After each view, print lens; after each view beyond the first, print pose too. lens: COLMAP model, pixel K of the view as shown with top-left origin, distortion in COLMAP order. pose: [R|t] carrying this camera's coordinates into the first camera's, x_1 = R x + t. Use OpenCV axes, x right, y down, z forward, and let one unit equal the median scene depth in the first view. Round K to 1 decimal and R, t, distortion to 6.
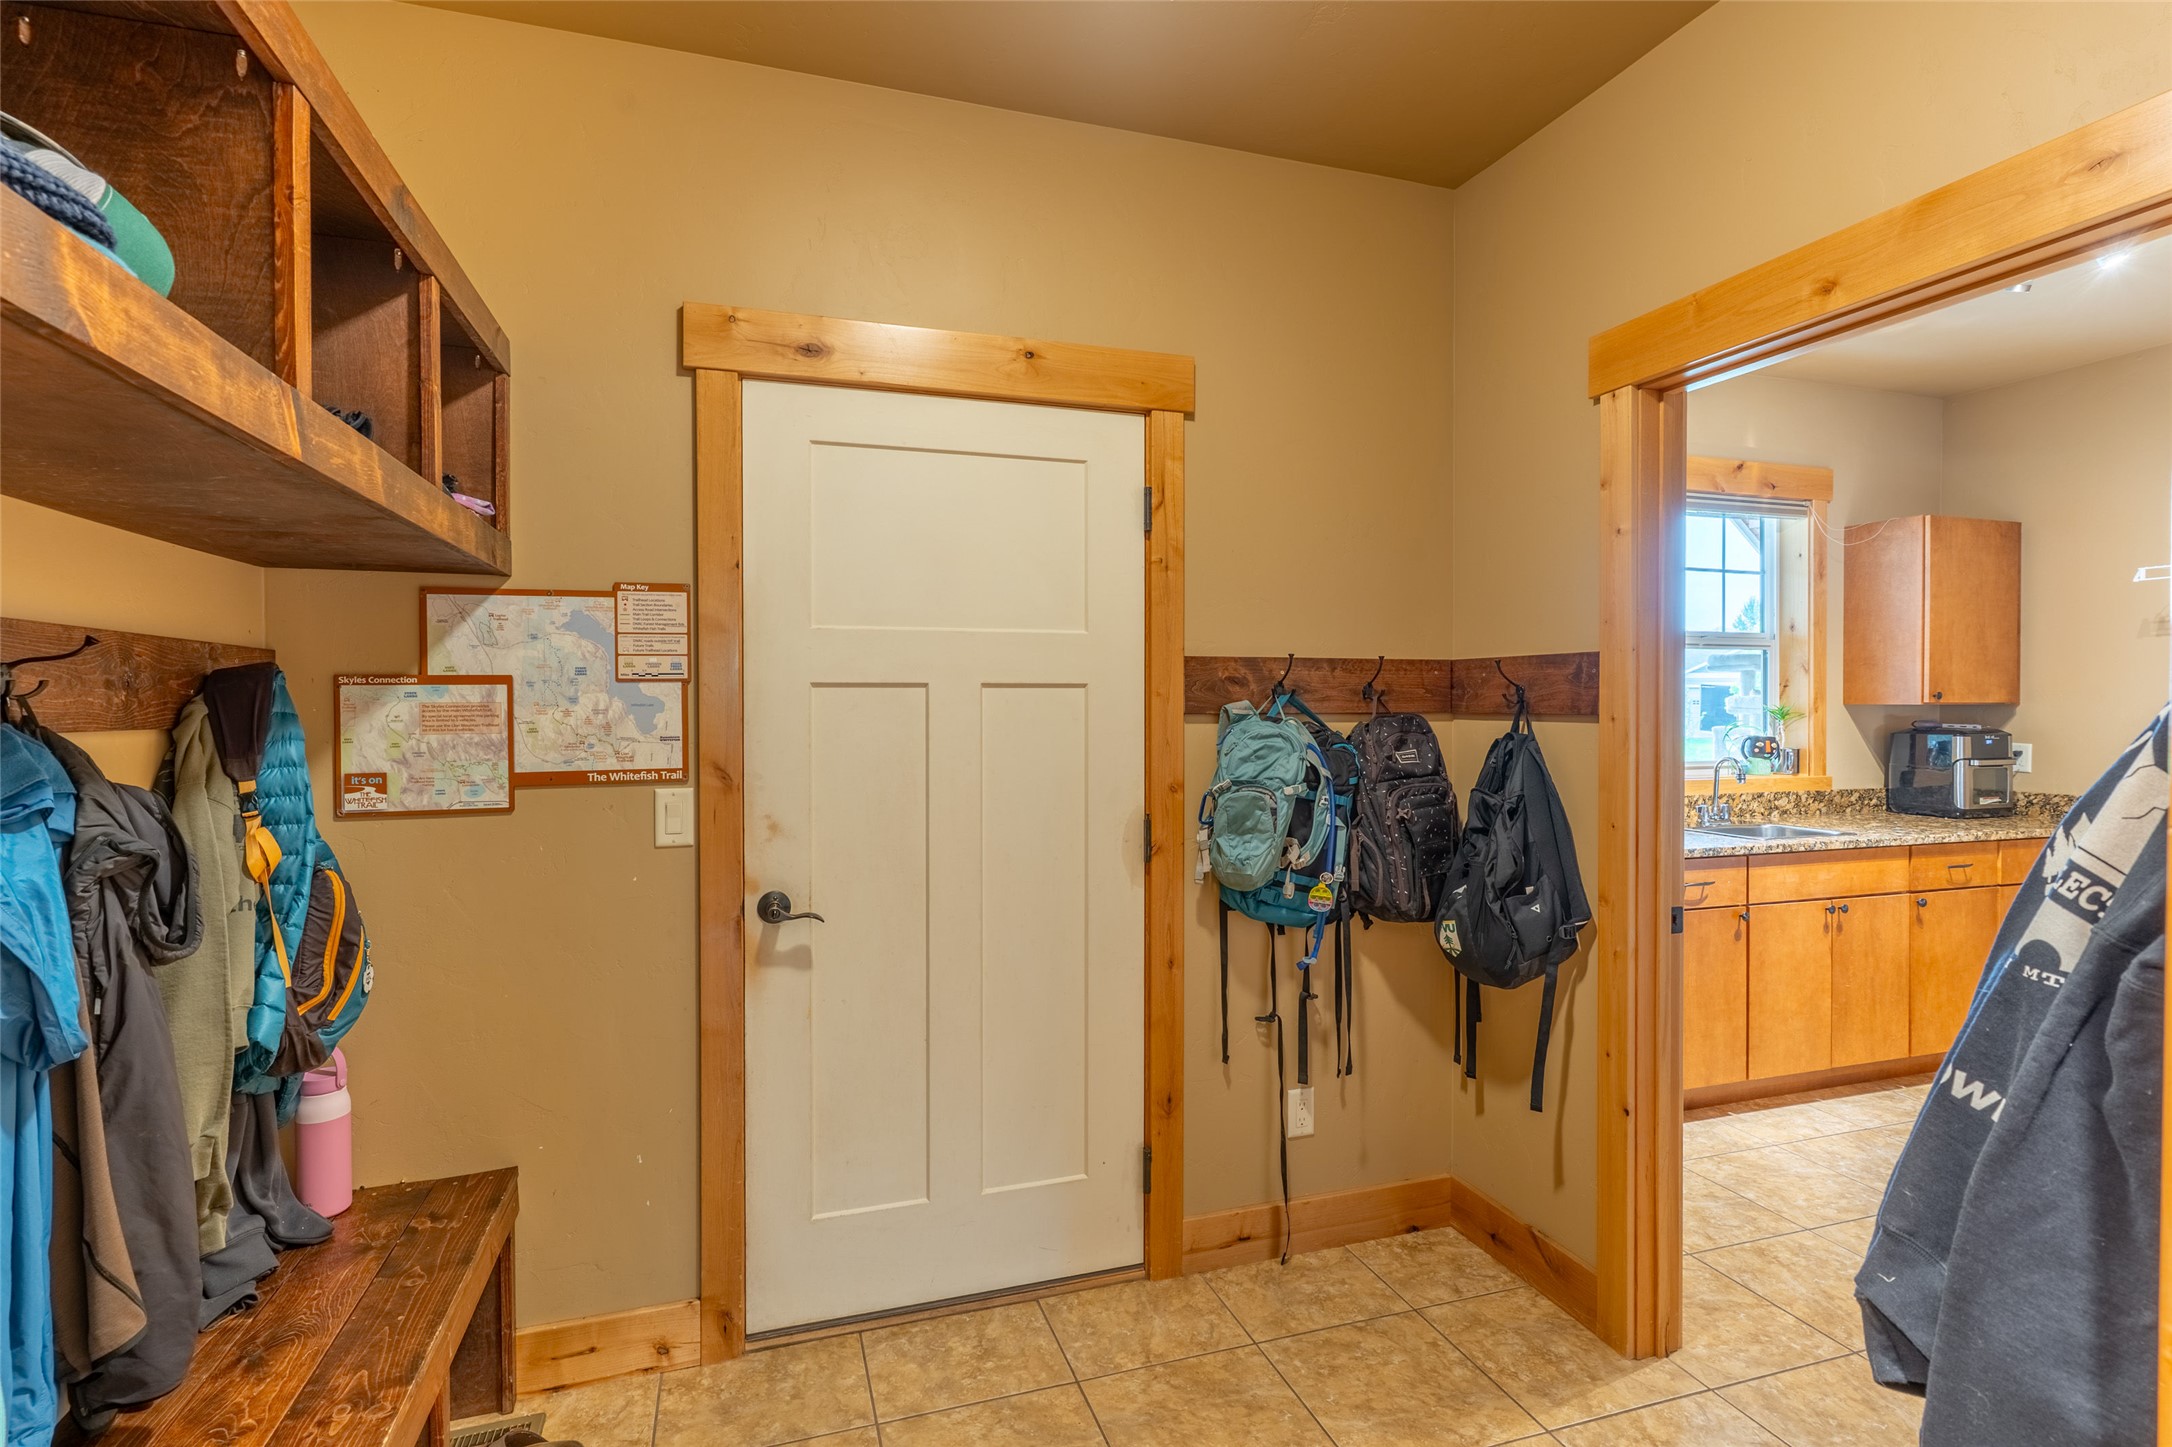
lens RADIAL K [[1028.6, 0, 1060.8], [0, 1028.6, 709.6], [0, 0, 1]] dist [0.003858, -0.000848]
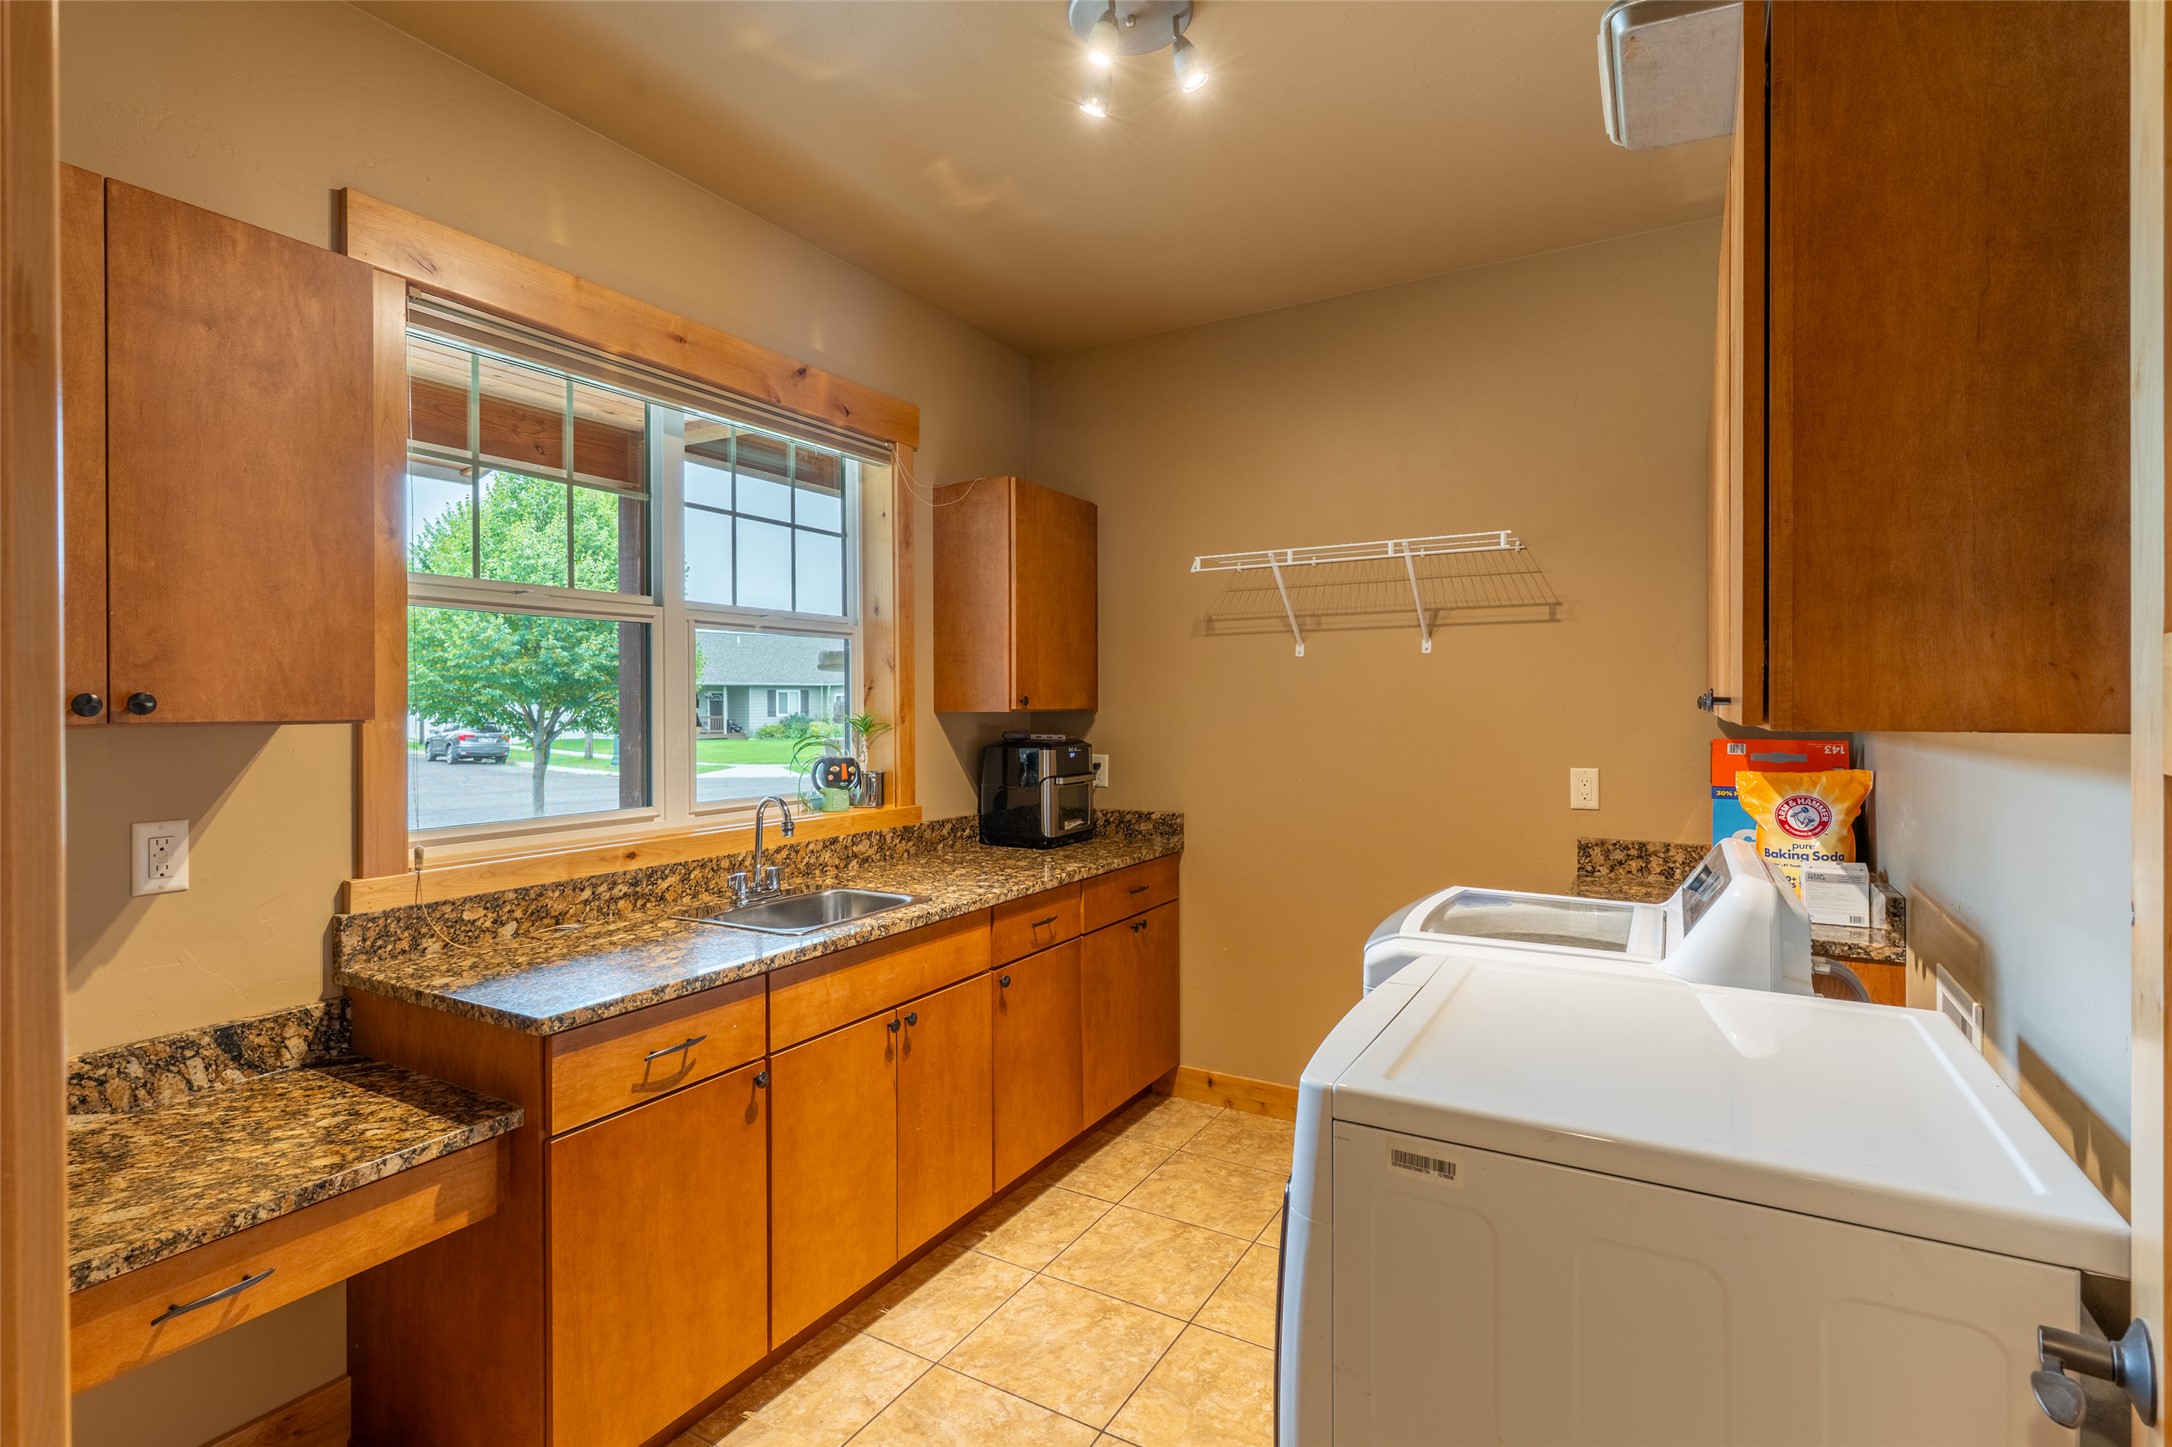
lens RADIAL K [[1028.6, 0, 1087.4], [0, 1028.6, 711.0], [0, 0, 1]] dist [0.003858, -0.000848]
pose [[0.737322, -0.008201, 0.675491, 0.330832], [0.008842, 0.999958, 0.002490, -0.006960], [-0.675483, 0.004137, 0.737364, 0.359507]]
